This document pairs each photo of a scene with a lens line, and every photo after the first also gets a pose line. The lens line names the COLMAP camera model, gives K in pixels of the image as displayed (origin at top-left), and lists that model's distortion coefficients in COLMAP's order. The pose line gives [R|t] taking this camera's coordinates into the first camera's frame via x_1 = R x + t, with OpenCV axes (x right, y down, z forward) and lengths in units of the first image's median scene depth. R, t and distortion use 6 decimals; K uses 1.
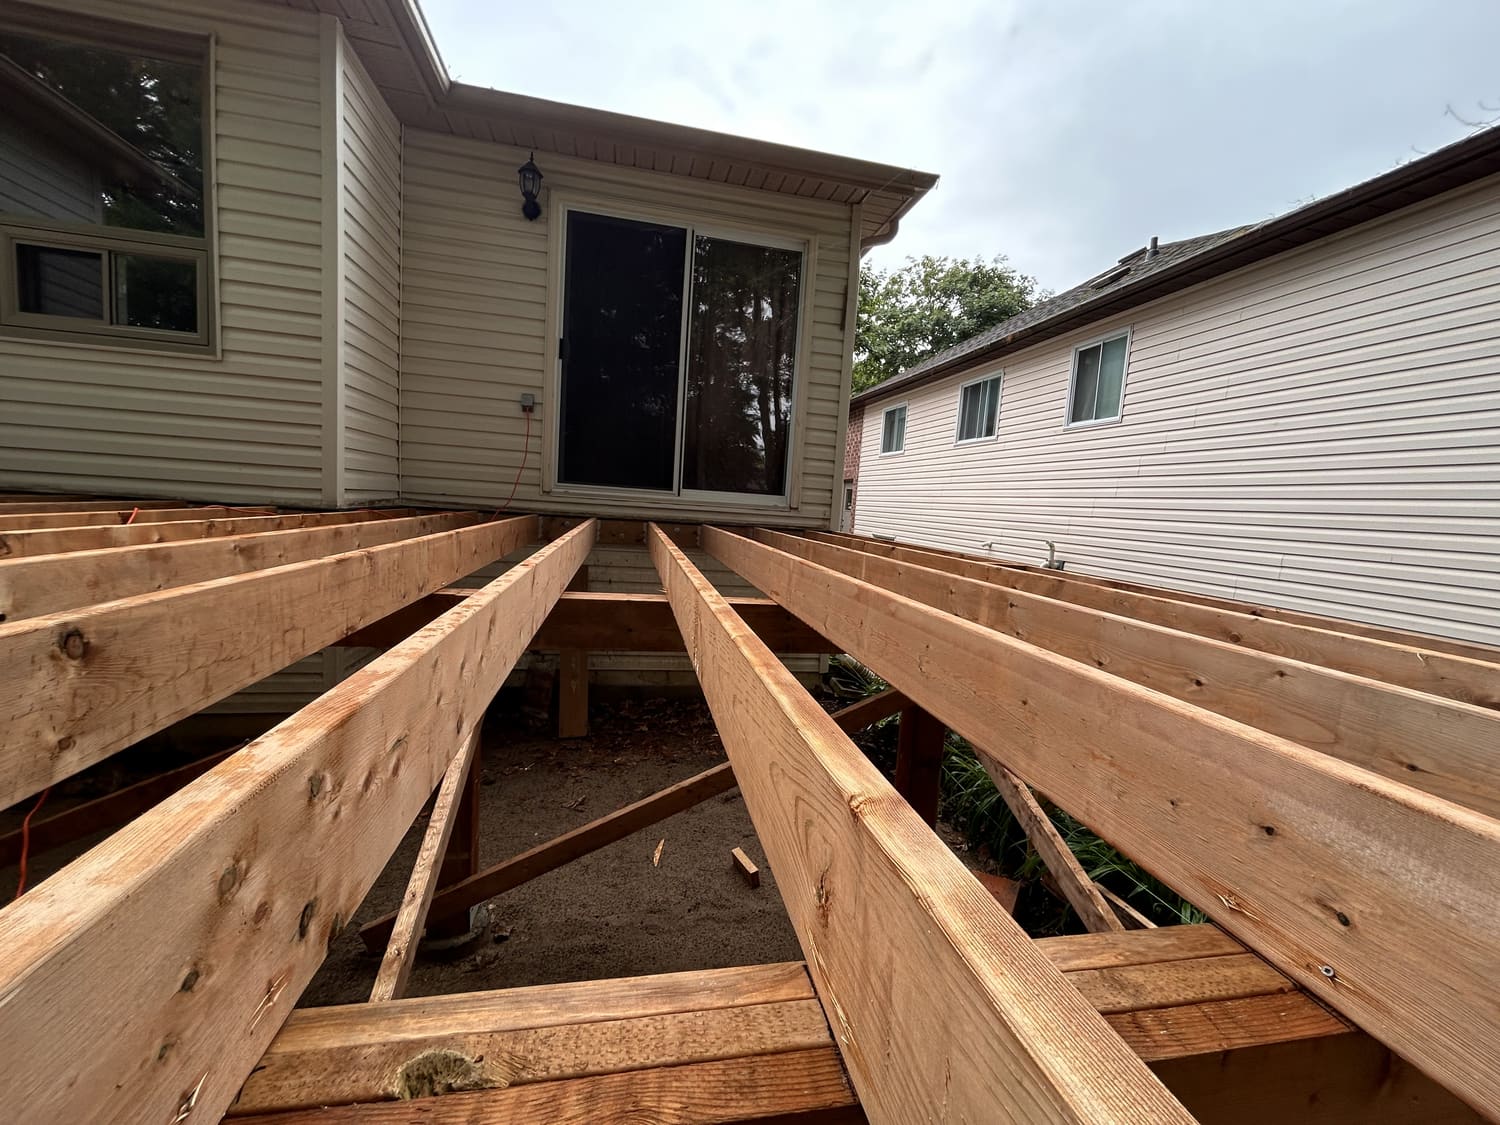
lens RADIAL K [[614.1, 0, 750.0], [0, 614.1, 562.5], [0, 0, 1]] dist [-0.001007, 0.000036]
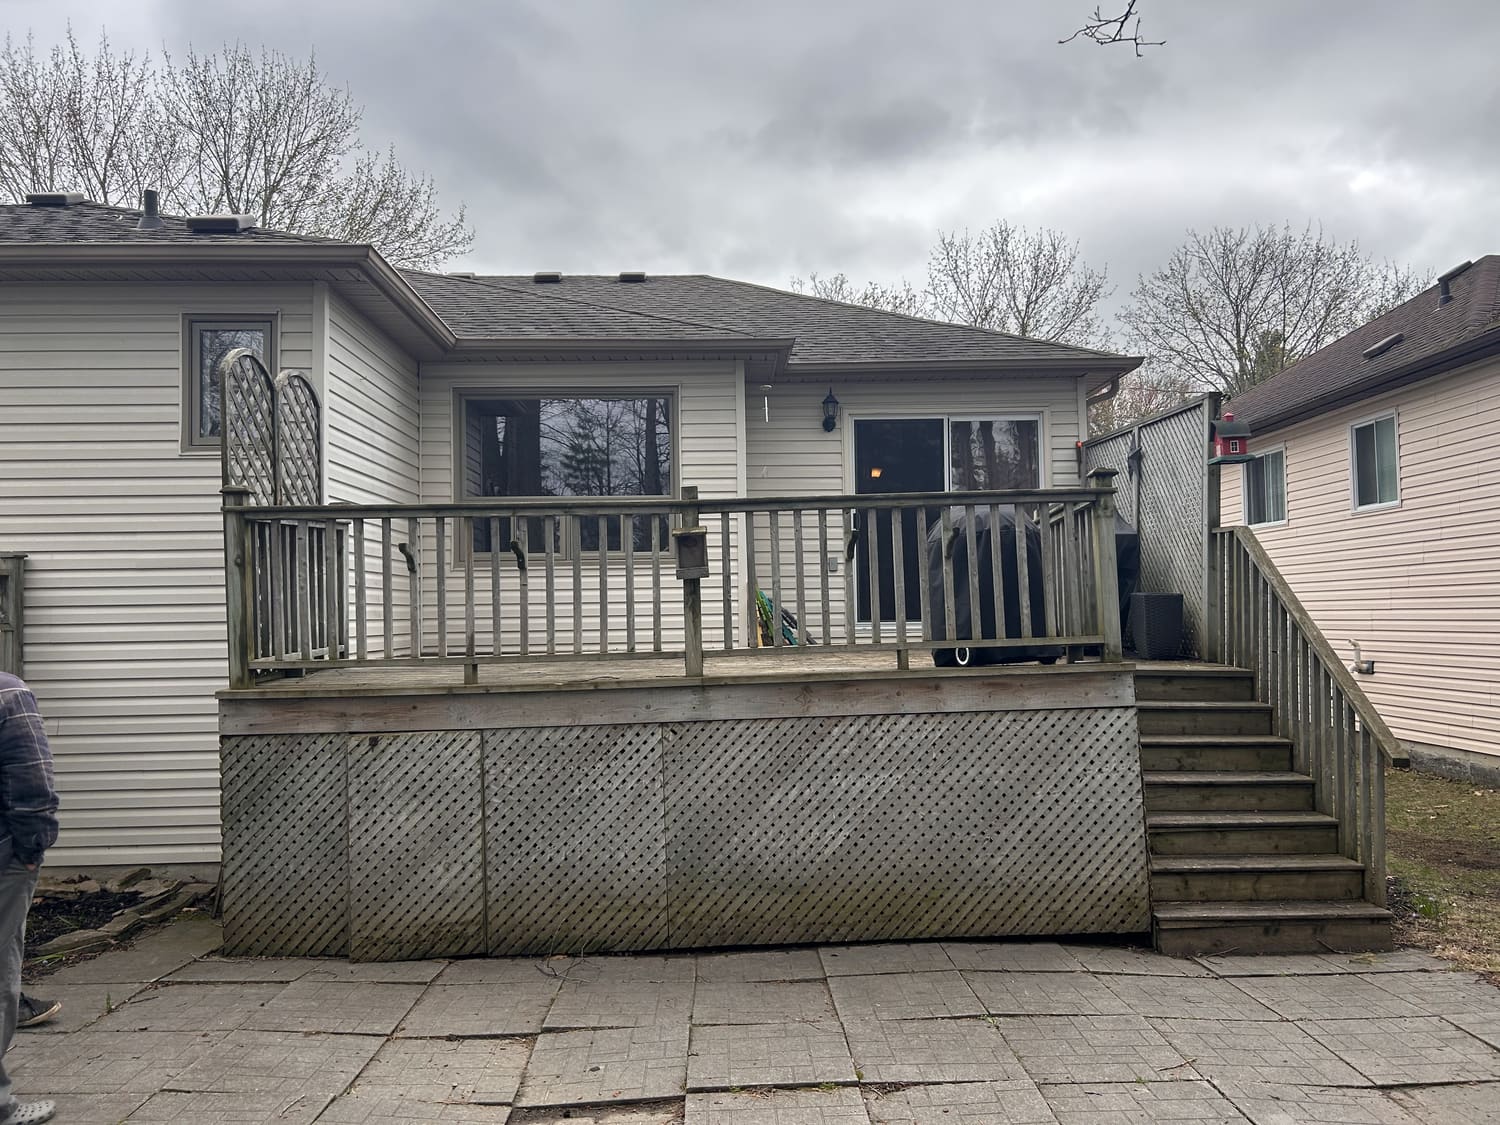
lens RADIAL K [[1125.1, 0, 750.0], [0, 1125.1, 562.5], [0, 0, 1]] dist [0.079733, -0.112583]
pose [[0.981345, -0.087799, -0.171035, -0.074435], [0.061346, 0.986128, -0.154233, 0.058772], [0.182204, 0.140864, 0.973118, -0.819936]]
